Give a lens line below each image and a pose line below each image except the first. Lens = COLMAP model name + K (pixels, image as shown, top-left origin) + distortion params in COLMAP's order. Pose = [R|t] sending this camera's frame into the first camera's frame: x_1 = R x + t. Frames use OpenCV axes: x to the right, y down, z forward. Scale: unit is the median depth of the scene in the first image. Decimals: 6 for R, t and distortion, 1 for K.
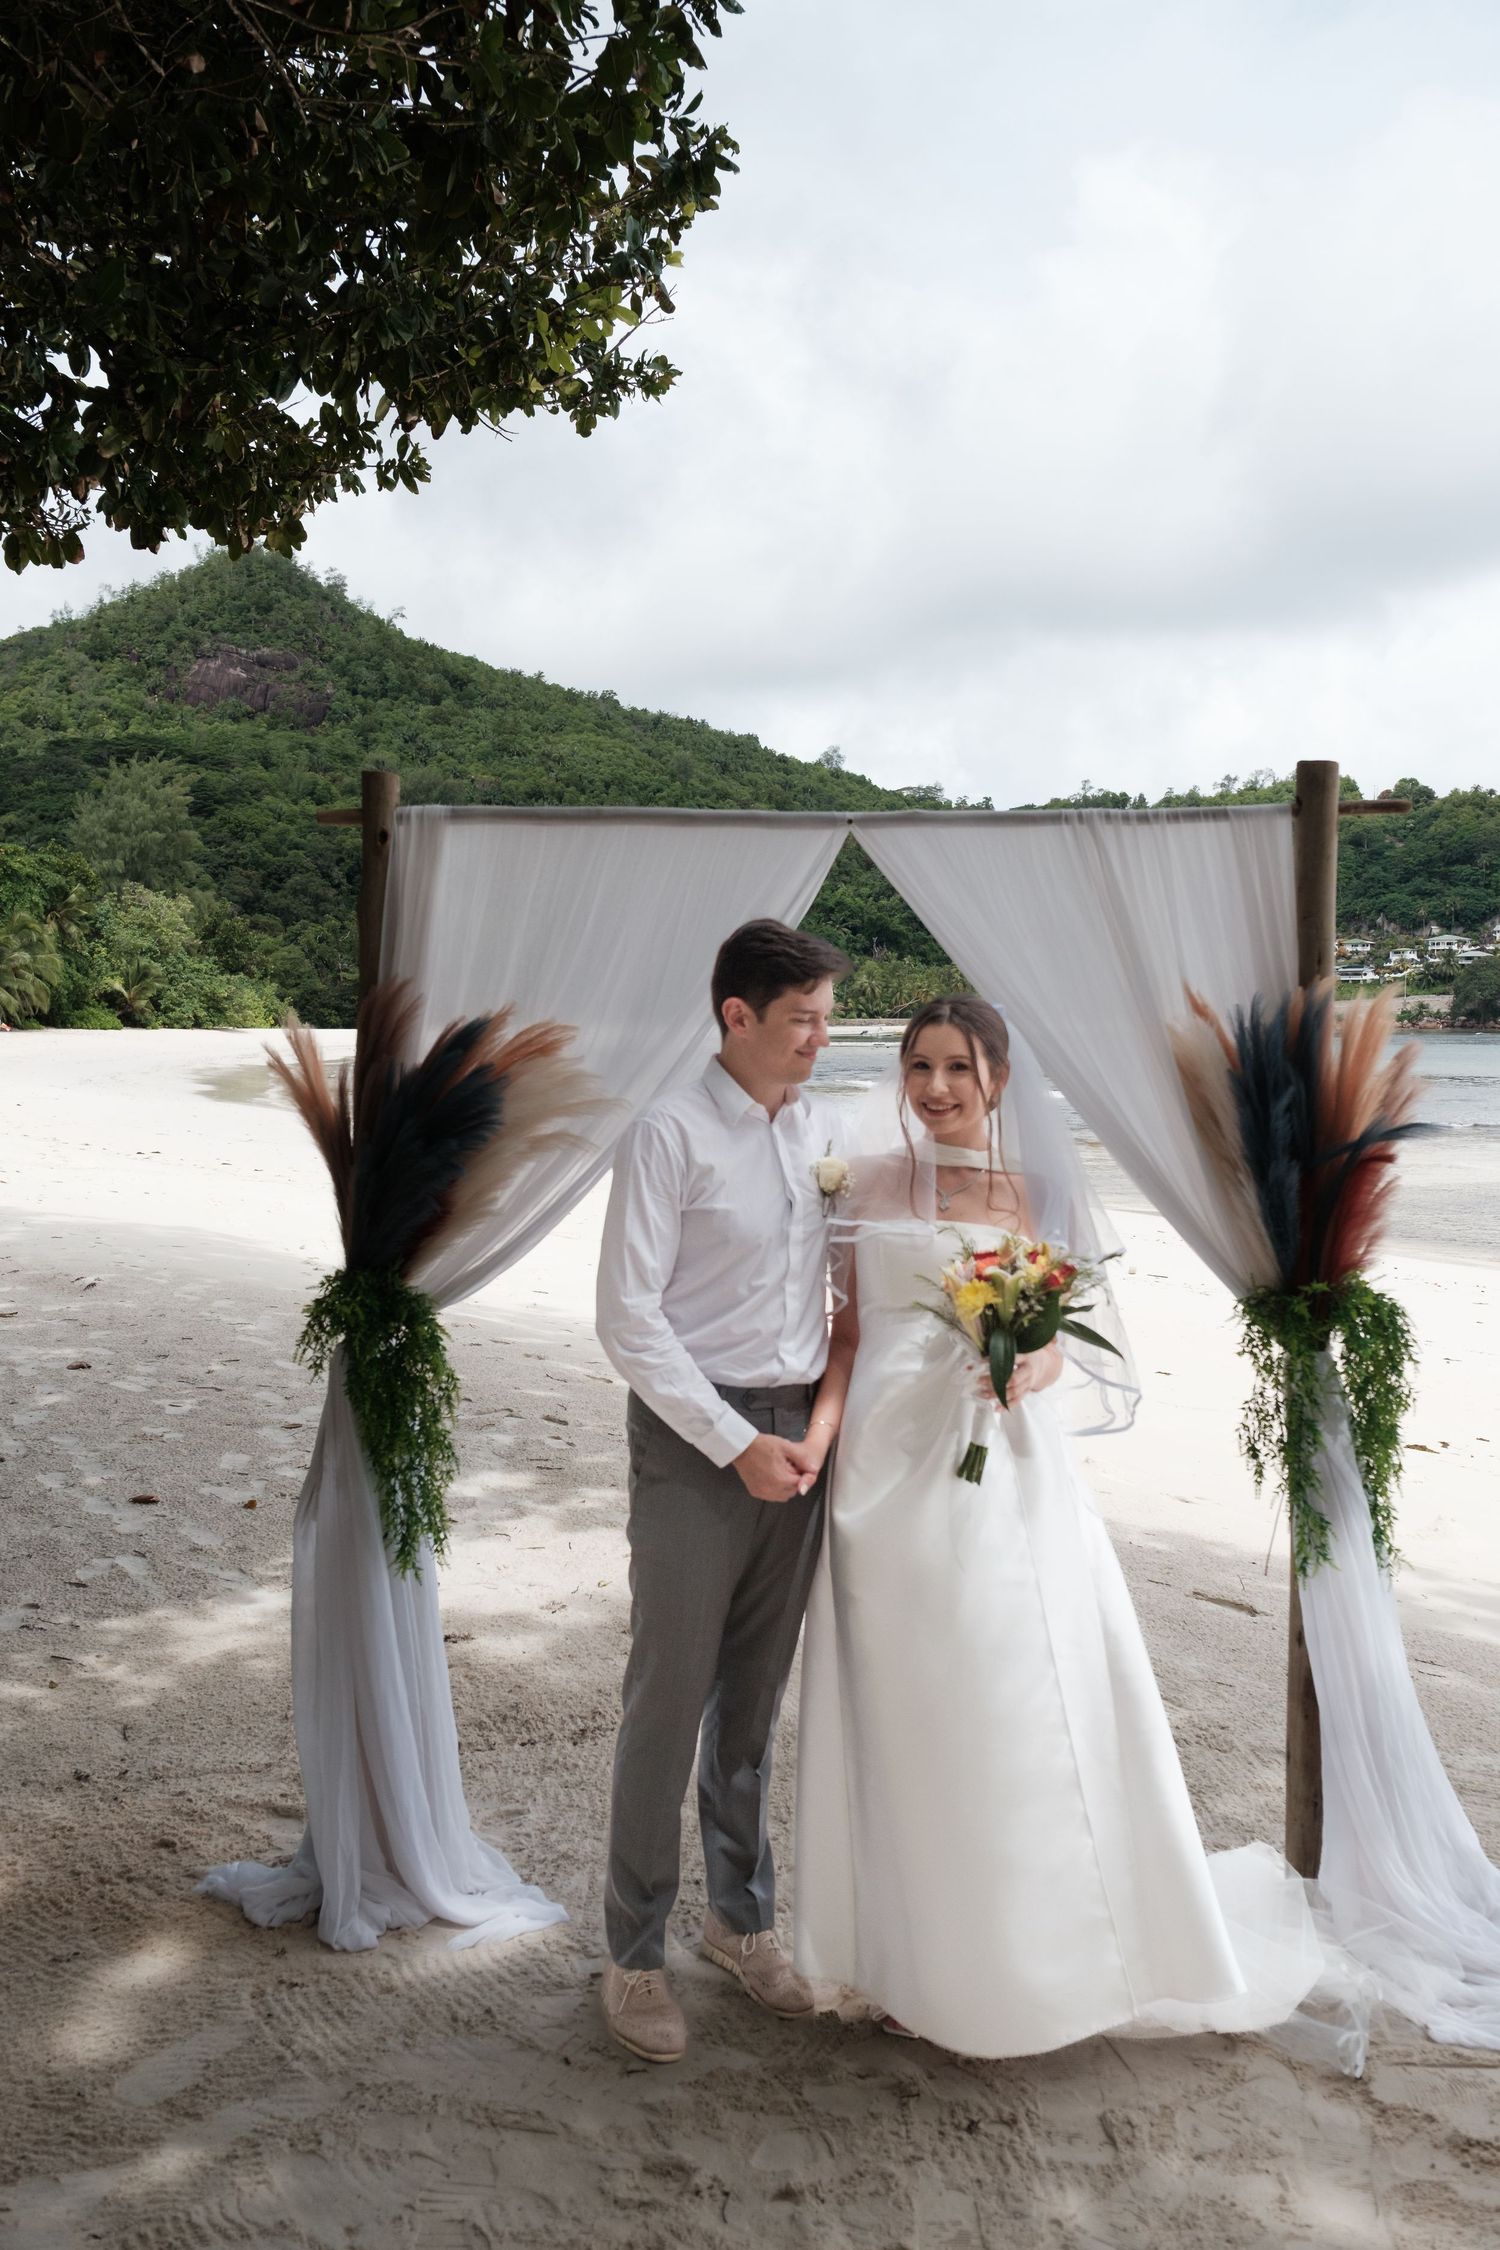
lens RADIAL K [[1924.4, 0, 746.2], [0, 1924.4, 1136.5], [0, 0, 1]] dist [-0.004523, 0.013899]
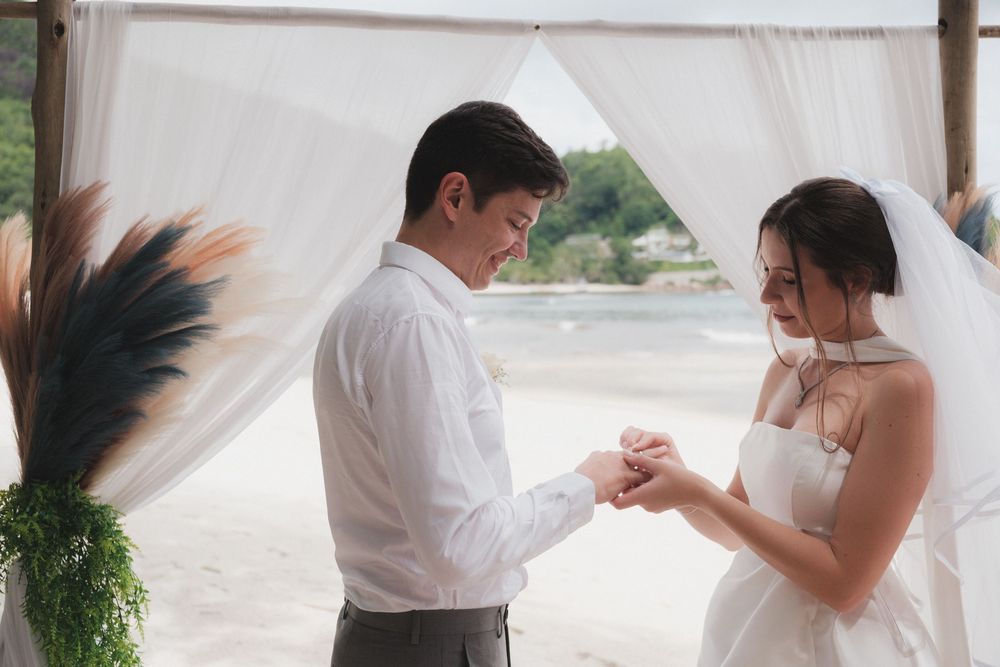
lens RADIAL K [[1180.1, 0, 517.1], [0, 1180.1, 350.4], [0, 0, 1]] dist [-0.060438, 0.000000]
pose [[0.984830, -0.013878, 0.172966, -0.065335], [0.014954, 0.999876, -0.004918, 0.010523], [-0.172876, 0.007430, 0.984915, 0.383066]]
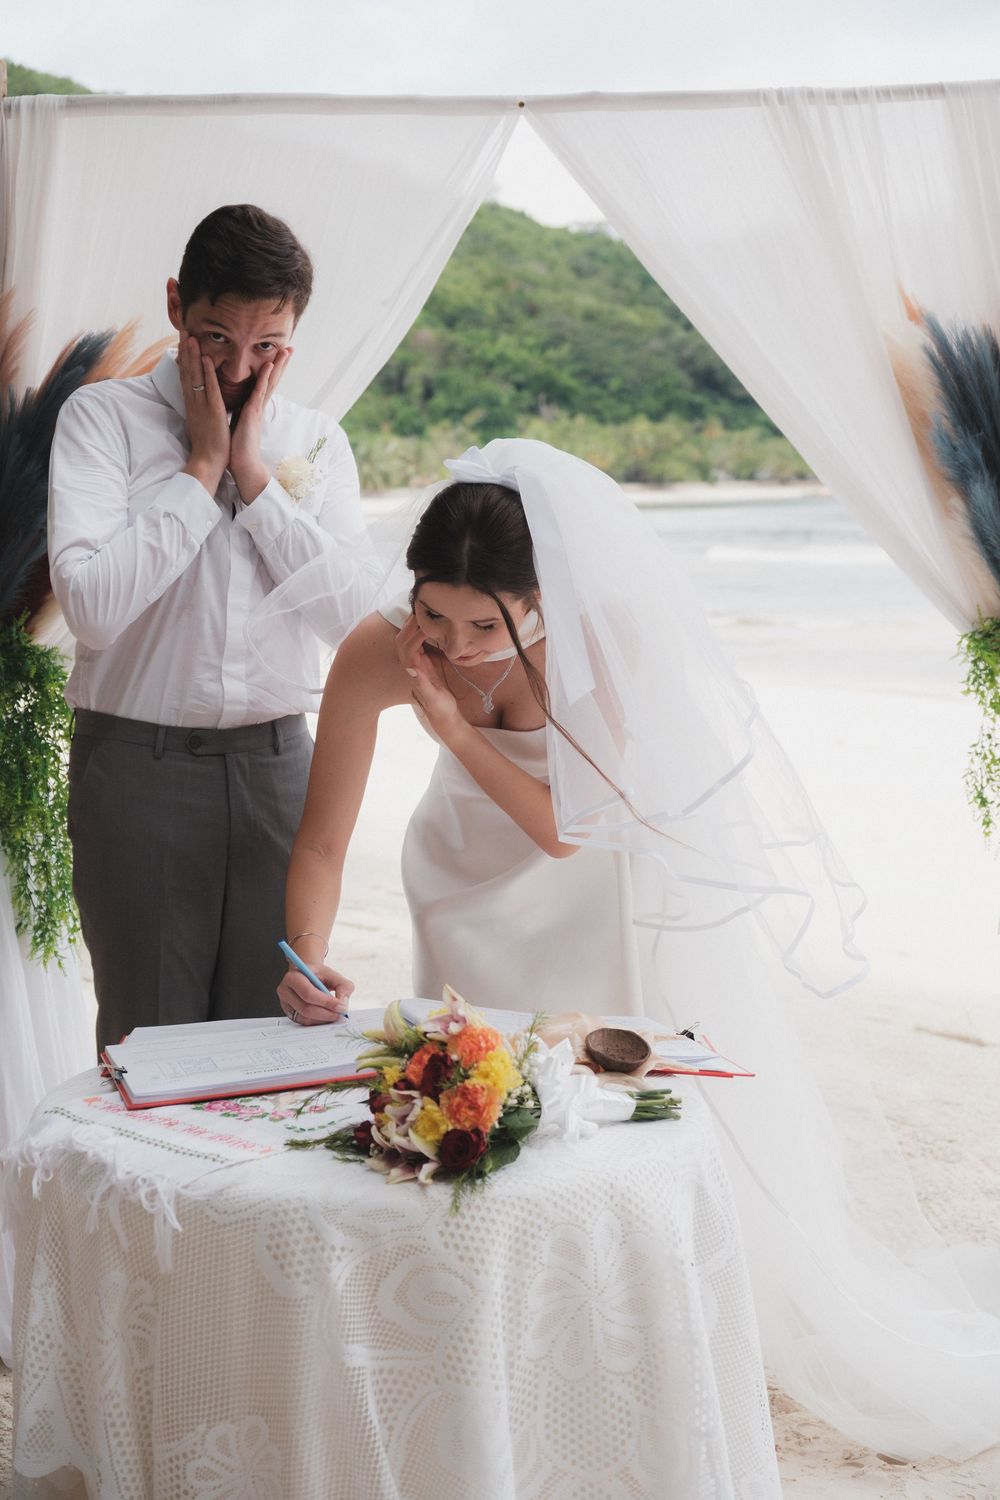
lens RADIAL K [[2185.6, 0, 500.7], [0, 2185.6, 751.9], [0, 0, 1]] dist [-0.033644, 0.000000]
pose [[0.998662, -0.027023, 0.044080, -0.007252], [0.024529, 0.998120, 0.056173, 0.075580], [-0.045515, -0.055016, 0.997448, -0.014819]]
